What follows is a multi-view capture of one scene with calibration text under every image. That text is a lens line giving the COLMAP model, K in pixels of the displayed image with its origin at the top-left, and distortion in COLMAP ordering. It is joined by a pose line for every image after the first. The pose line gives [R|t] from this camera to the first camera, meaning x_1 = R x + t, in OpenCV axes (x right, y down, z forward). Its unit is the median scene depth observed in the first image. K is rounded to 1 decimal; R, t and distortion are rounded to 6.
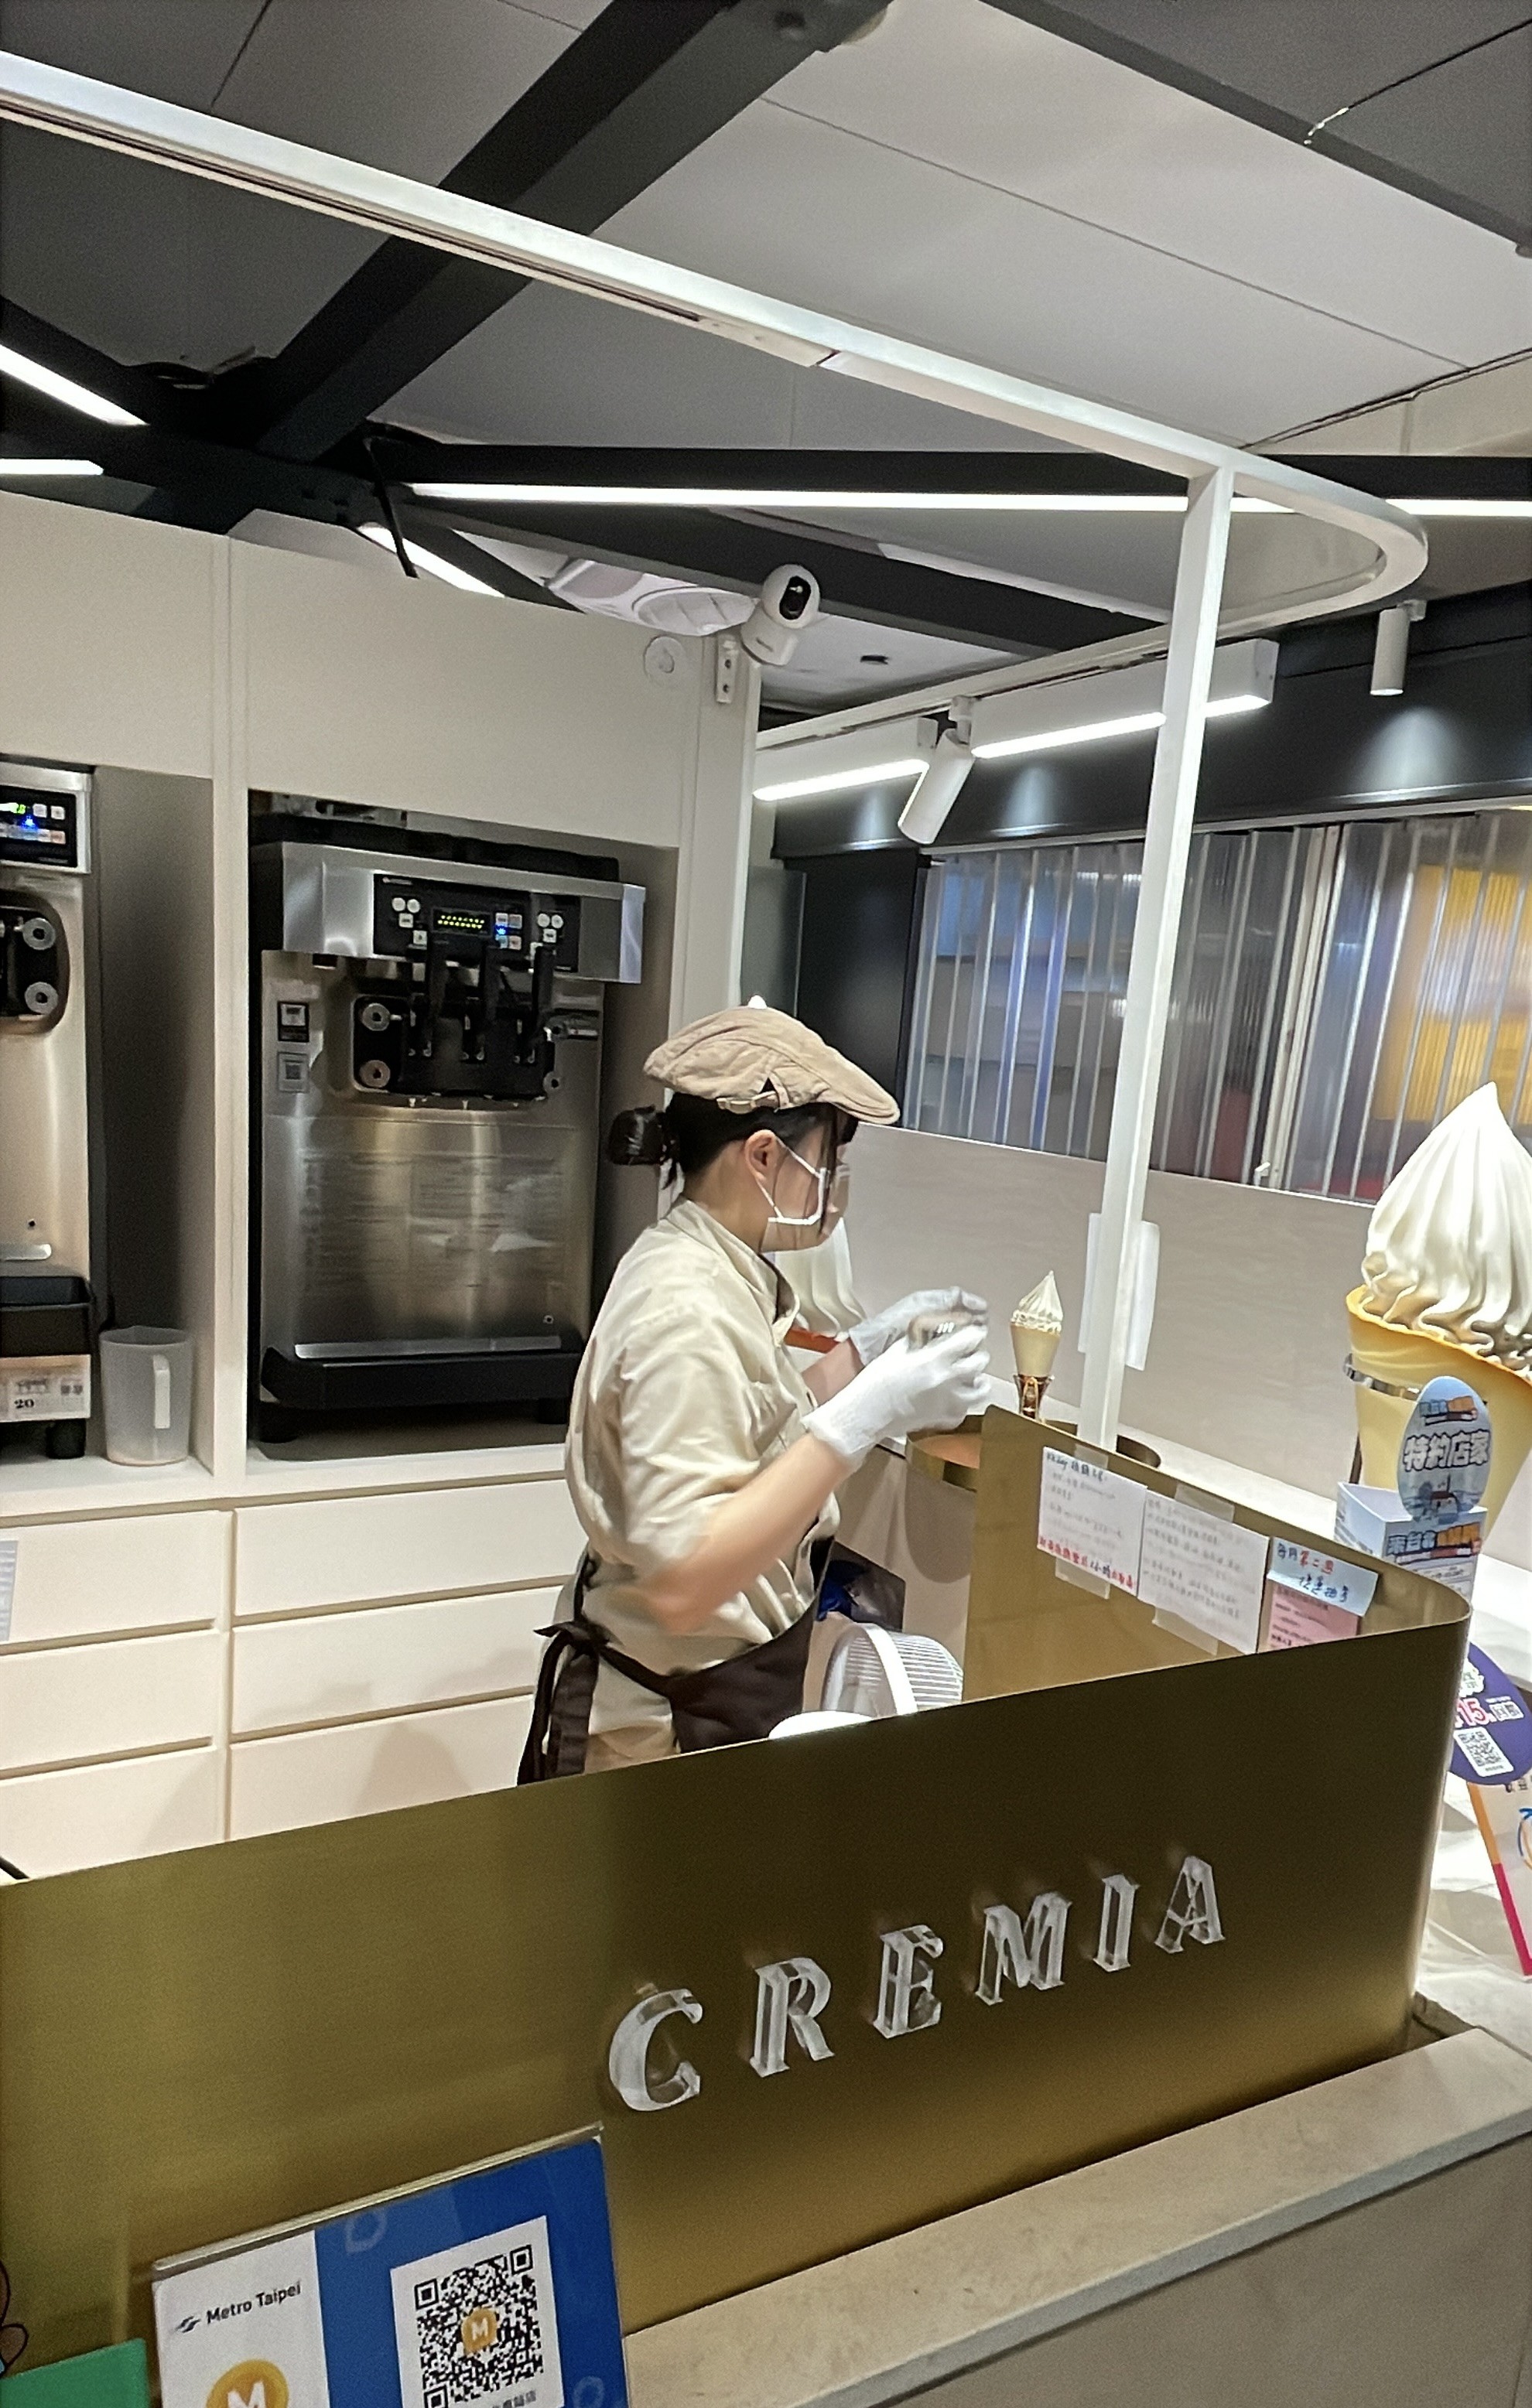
lens RADIAL K [[1678.9, 0, 767.5], [0, 1678.9, 1366.9], [0, 0, 1]] dist [0.191475, -0.267783]
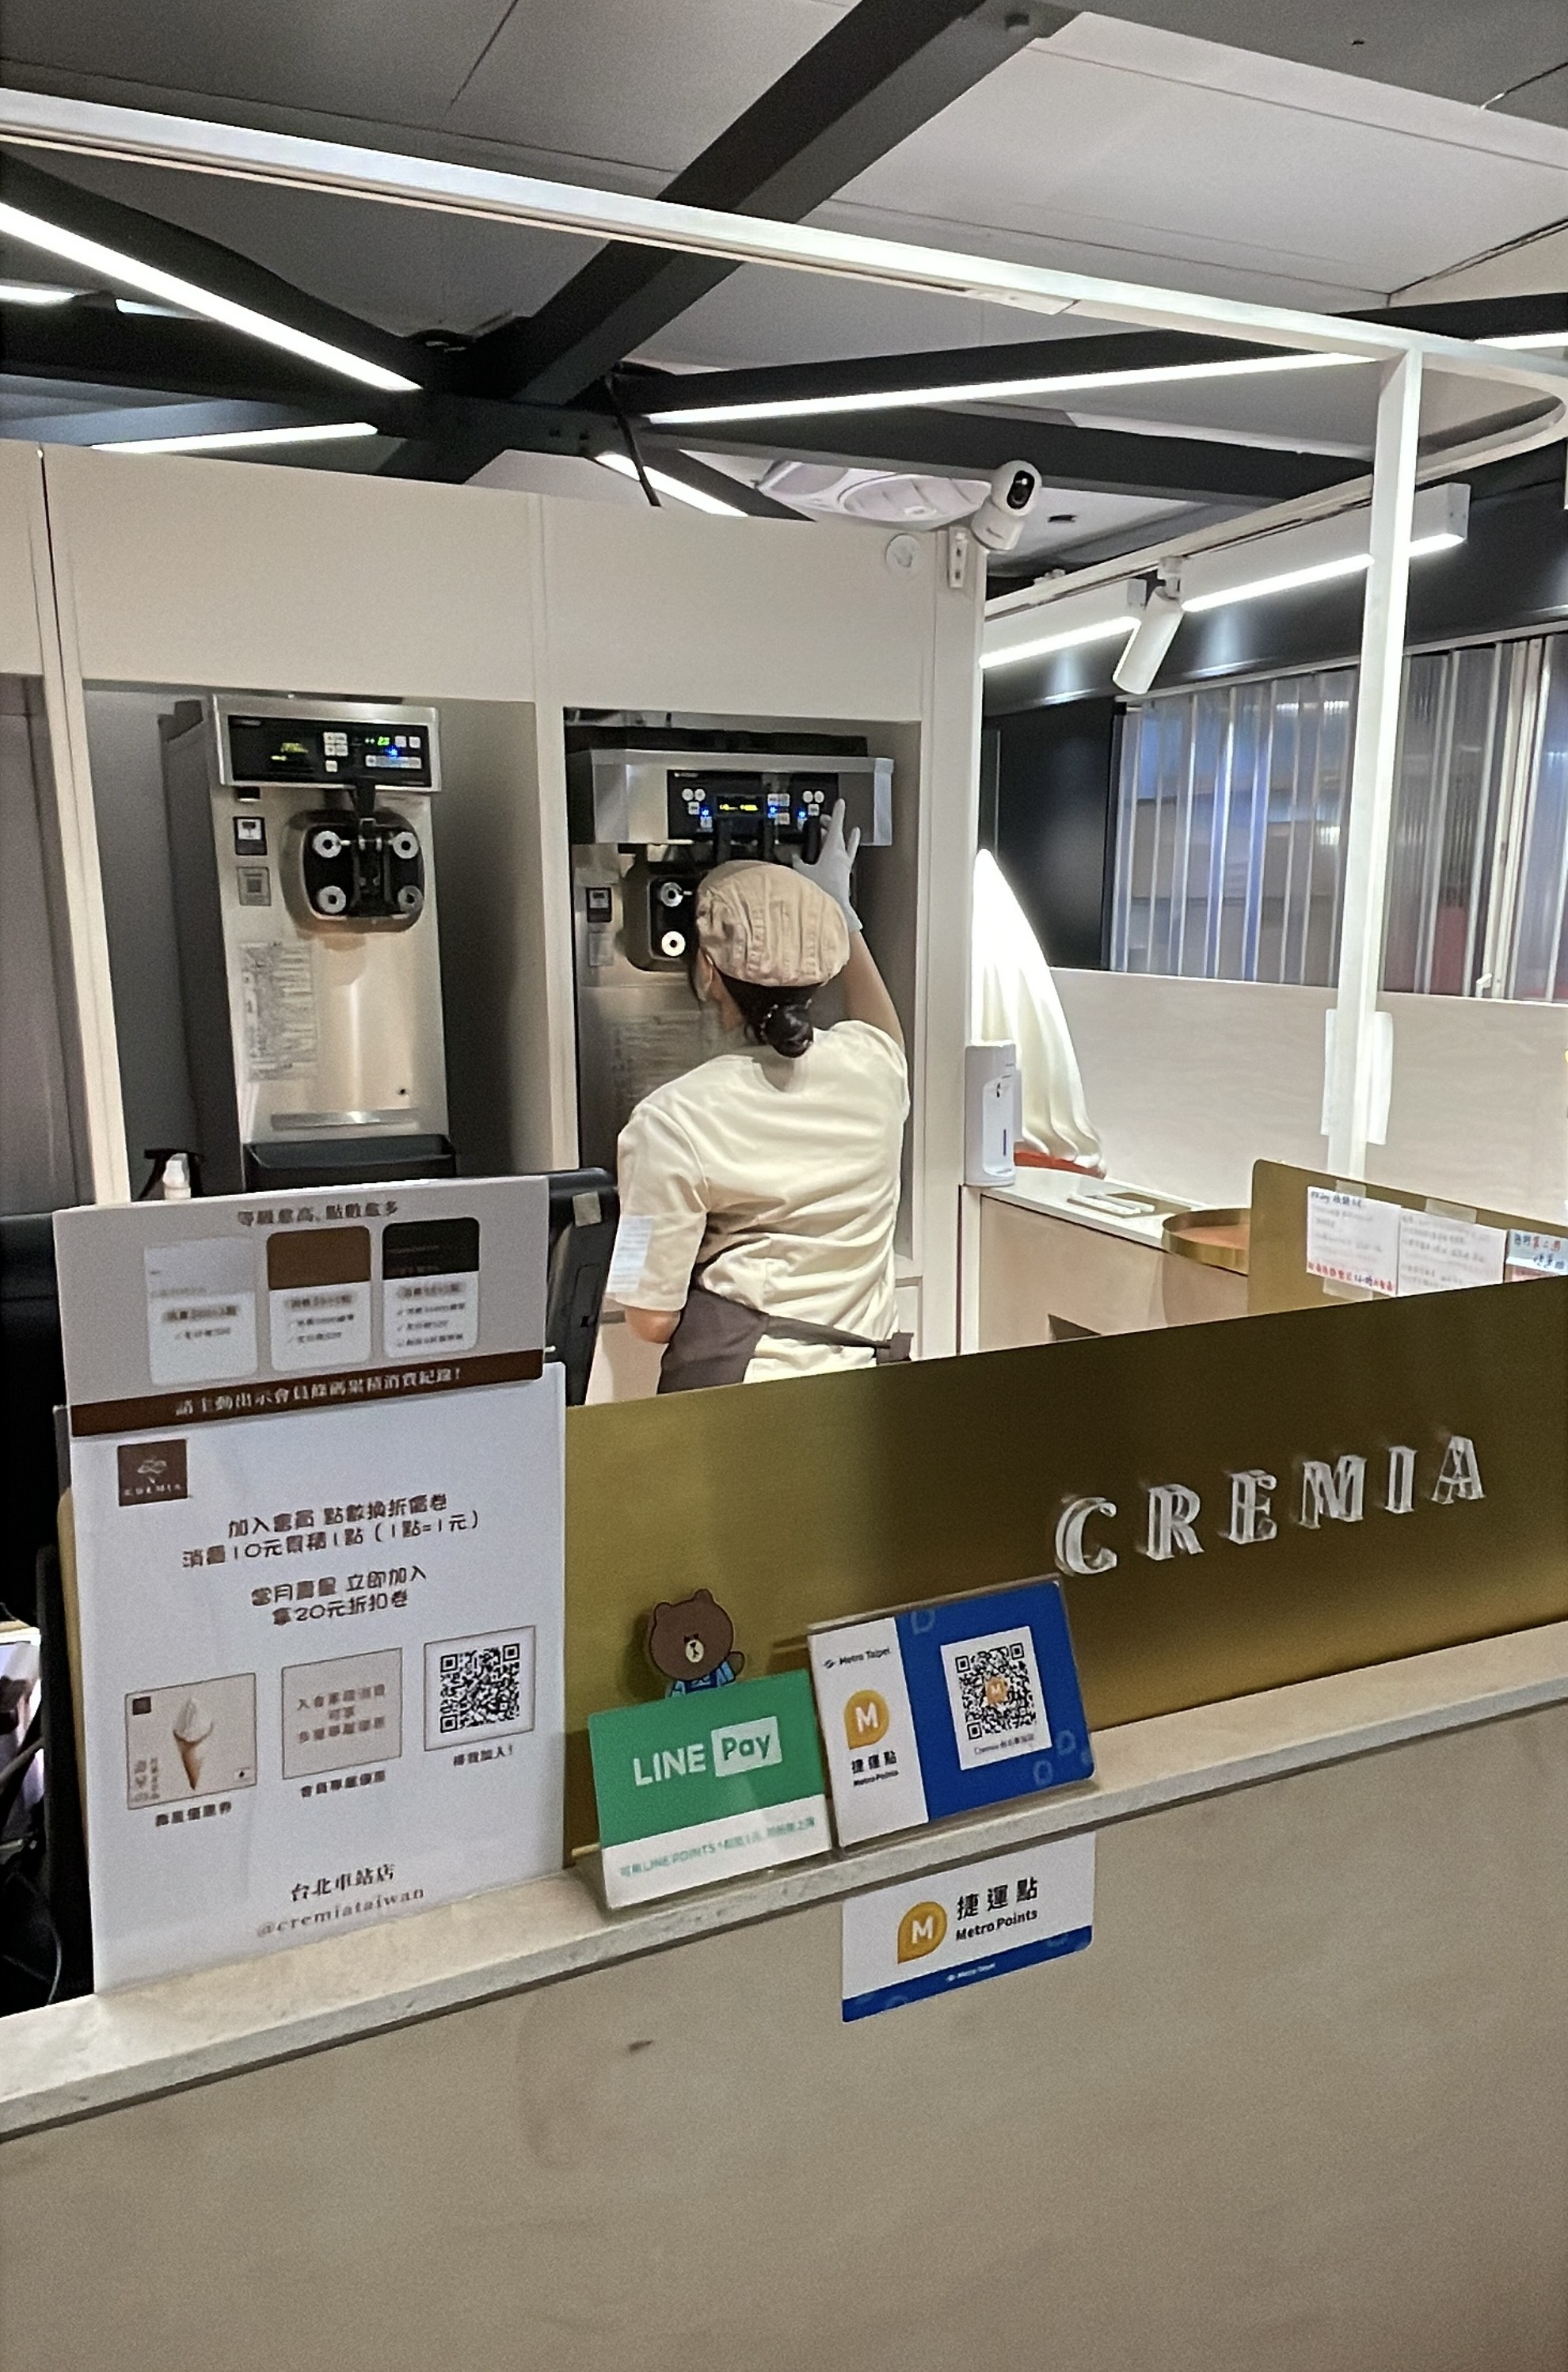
lens RADIAL K [[1712.2, 0, 780.4], [0, 1712.2, 1245.0], [0, 0, 1]] dist [0.198468, -0.307672]
pose [[0.992944, -0.055893, -0.104584, -0.047600], [0.055848, 0.998434, -0.003363, 0.040851], [0.104609, -0.002501, 0.994510, -0.158498]]
